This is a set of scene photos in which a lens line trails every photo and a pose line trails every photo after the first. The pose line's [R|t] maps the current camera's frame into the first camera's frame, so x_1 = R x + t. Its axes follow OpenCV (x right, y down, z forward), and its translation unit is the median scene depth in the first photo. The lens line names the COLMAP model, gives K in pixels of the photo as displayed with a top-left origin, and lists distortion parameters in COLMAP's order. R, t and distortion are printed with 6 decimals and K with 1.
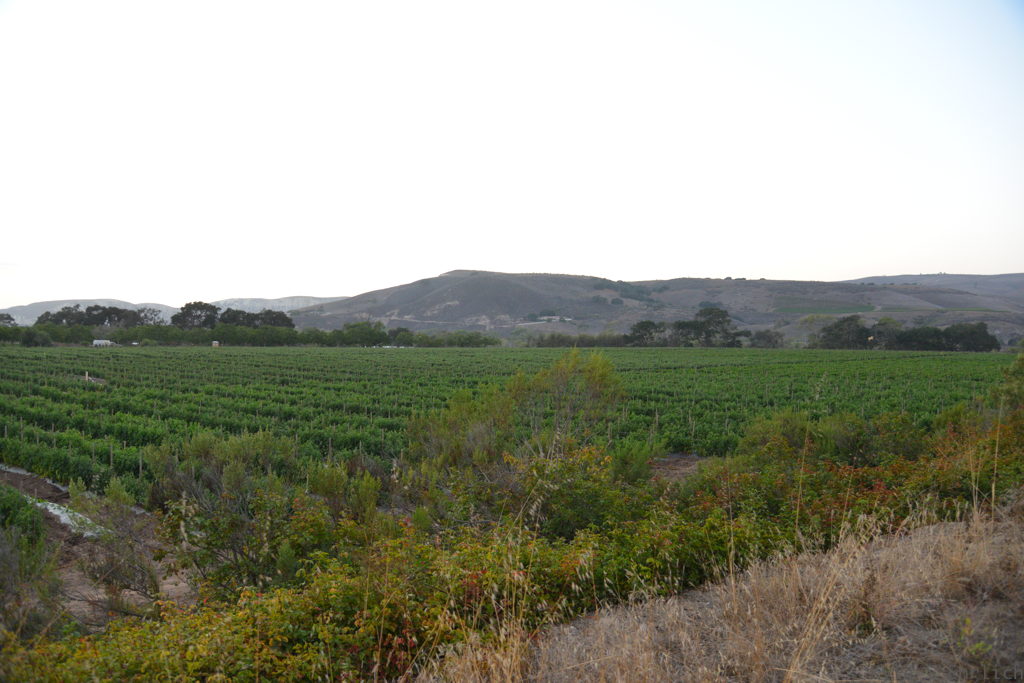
lens RADIAL K [[800.9, 0, 515.6], [0, 800.9, 346.5], [0, 0, 1]] dist [-0.059991, 0.029975]
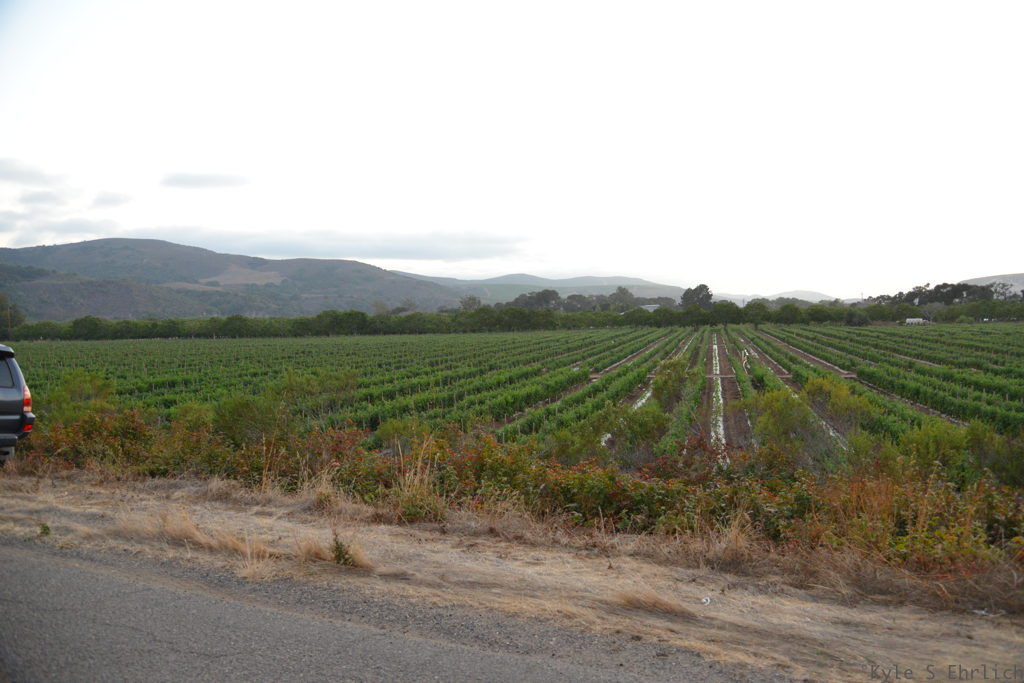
lens RADIAL K [[790.9, 0, 515.5], [0, 790.9, 344.3], [0, 0, 1]] dist [-0.042523, 0.009733]
pose [[0.464626, 0.003028, -0.885502, 0.517684], [0.021566, 0.999659, 0.014735, -0.000099], [0.885244, -0.025943, 0.464402, 0.297445]]
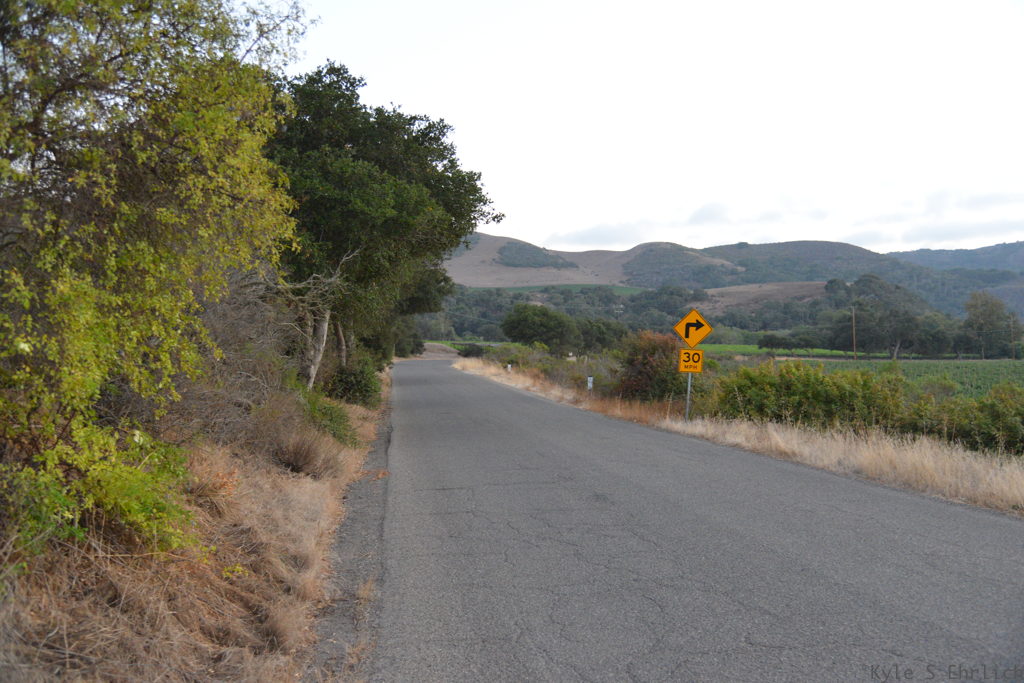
lens RADIAL K [[992.0, 0, 512.5], [0, 992.0, 343.3], [0, 0, 1]] dist [-0.039769, 0.006812]
pose [[-0.491112, -0.016641, -0.870937, 0.112372], [0.001393, 0.999801, -0.019889, 0.000910], [0.871095, -0.010981, -0.490991, -0.068919]]
